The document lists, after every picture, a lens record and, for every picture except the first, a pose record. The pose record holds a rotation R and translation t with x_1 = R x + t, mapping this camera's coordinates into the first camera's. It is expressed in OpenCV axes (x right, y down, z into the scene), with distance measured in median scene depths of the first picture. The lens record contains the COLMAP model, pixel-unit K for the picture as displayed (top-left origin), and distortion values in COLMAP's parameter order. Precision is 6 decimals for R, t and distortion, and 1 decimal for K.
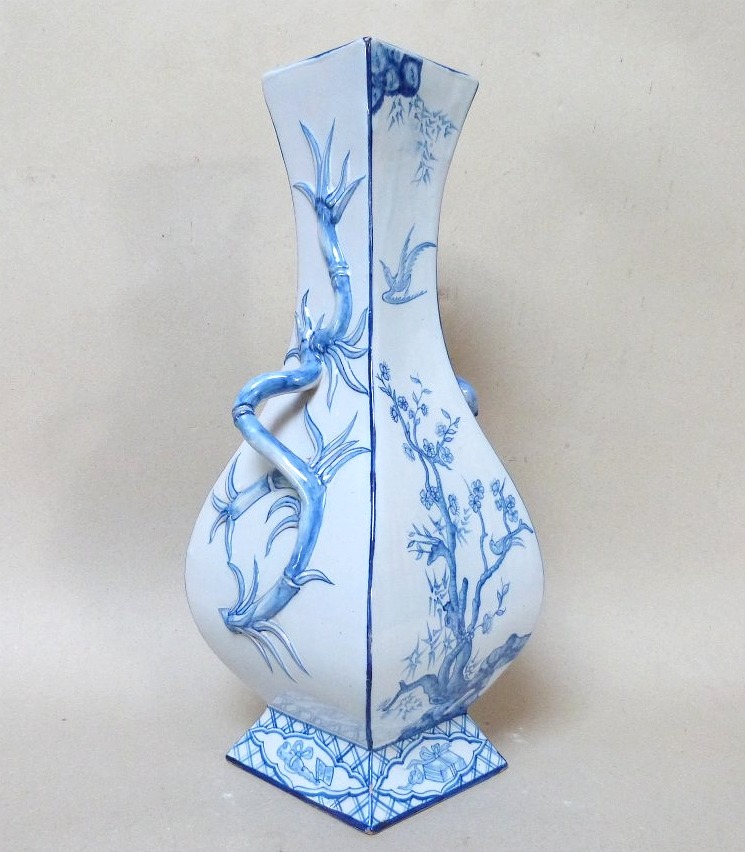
lens RADIAL K [[907.0, 0, 361.6], [0, 907.0, 427.9], [0, 0, 1]] dist [-0.003989, -0.004540]
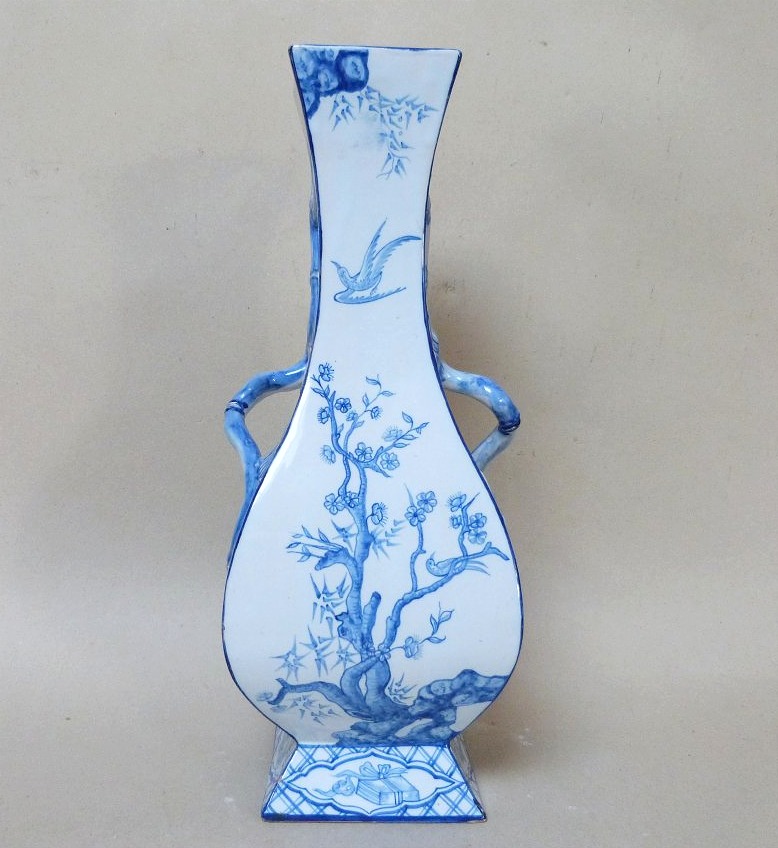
lens RADIAL K [[922.4, 0, 365.5], [0, 922.4, 423.5], [0, 0, 1]] dist [-0.009427, -0.010655]
pose [[0.725796, 0.045316, -0.686416, 0.735008], [-0.045523, 0.998805, 0.017806, -0.025457], [0.686402, 0.018324, 0.726991, 0.284946]]
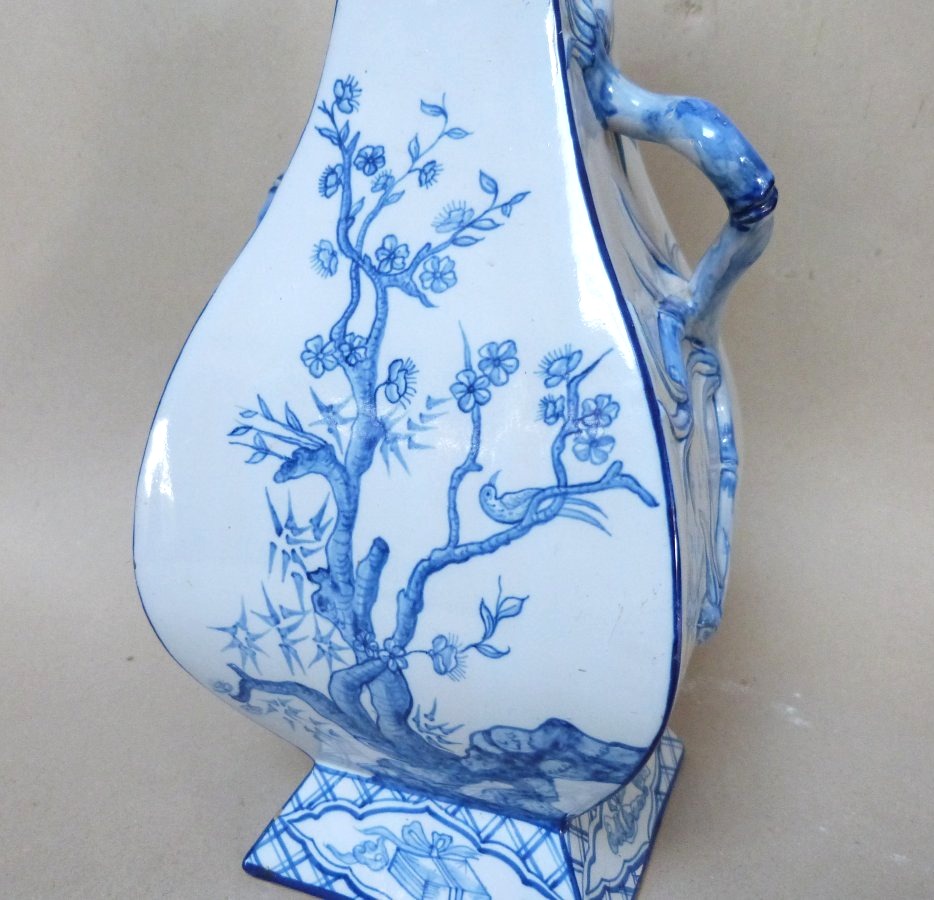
lens RADIAL K [[910.8, 0, 454.2], [0, 910.8, 451.7], [0, 0, 1]] dist [-0.023573, -0.005353]
pose [[0.377803, 0.217131, -0.900066, 0.526216], [-0.057398, 0.975736, 0.211292, 0.020047], [0.924105, -0.028165, 0.381099, 0.834333]]
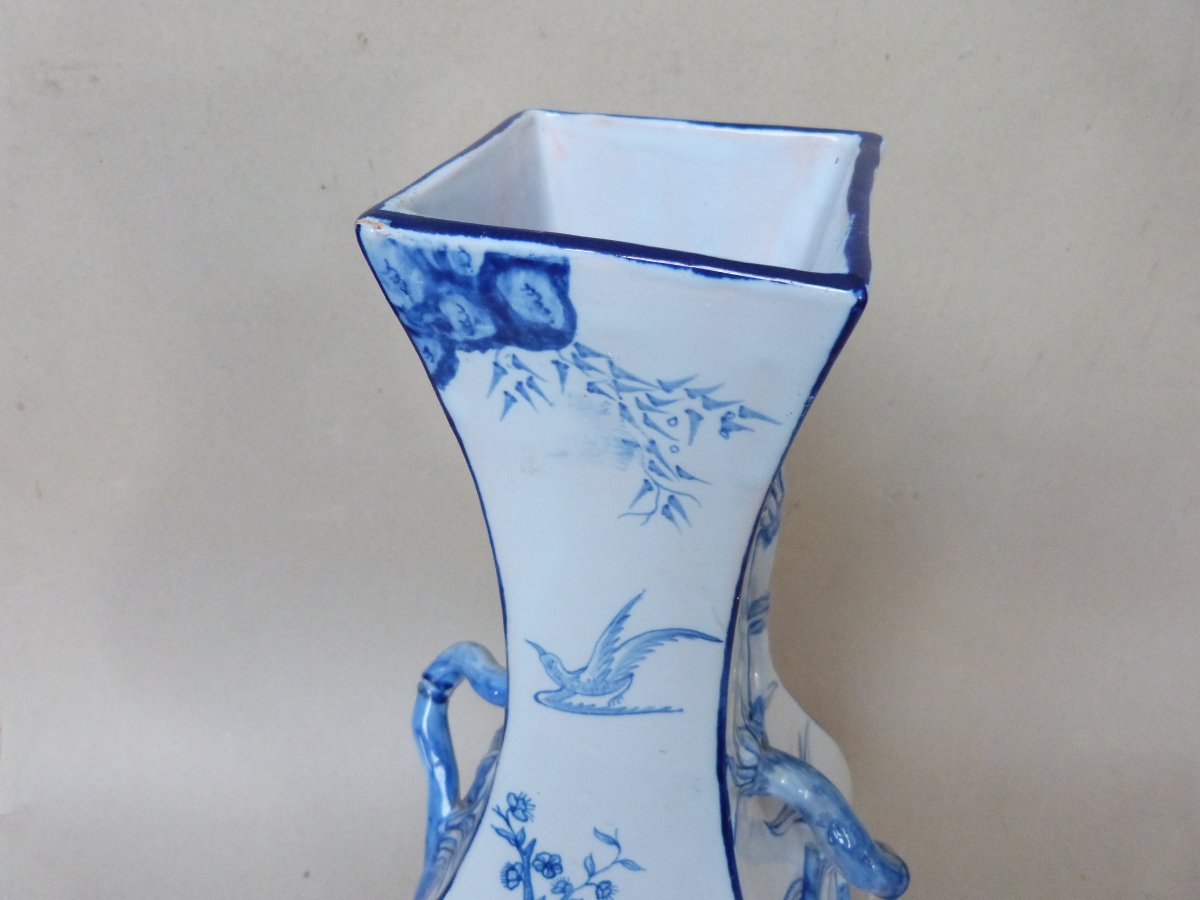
lens RADIAL K [[898.9, 0, 600.0], [0, 898.9, 450.0], [0, 0, 1]] dist [-0.038085, -0.001666]
pose [[0.466377, 0.481000, -0.742382, 0.323123], [-0.044555, 0.850950, 0.523353, -0.497202], [0.883463, -0.211003, 0.418295, 0.843281]]
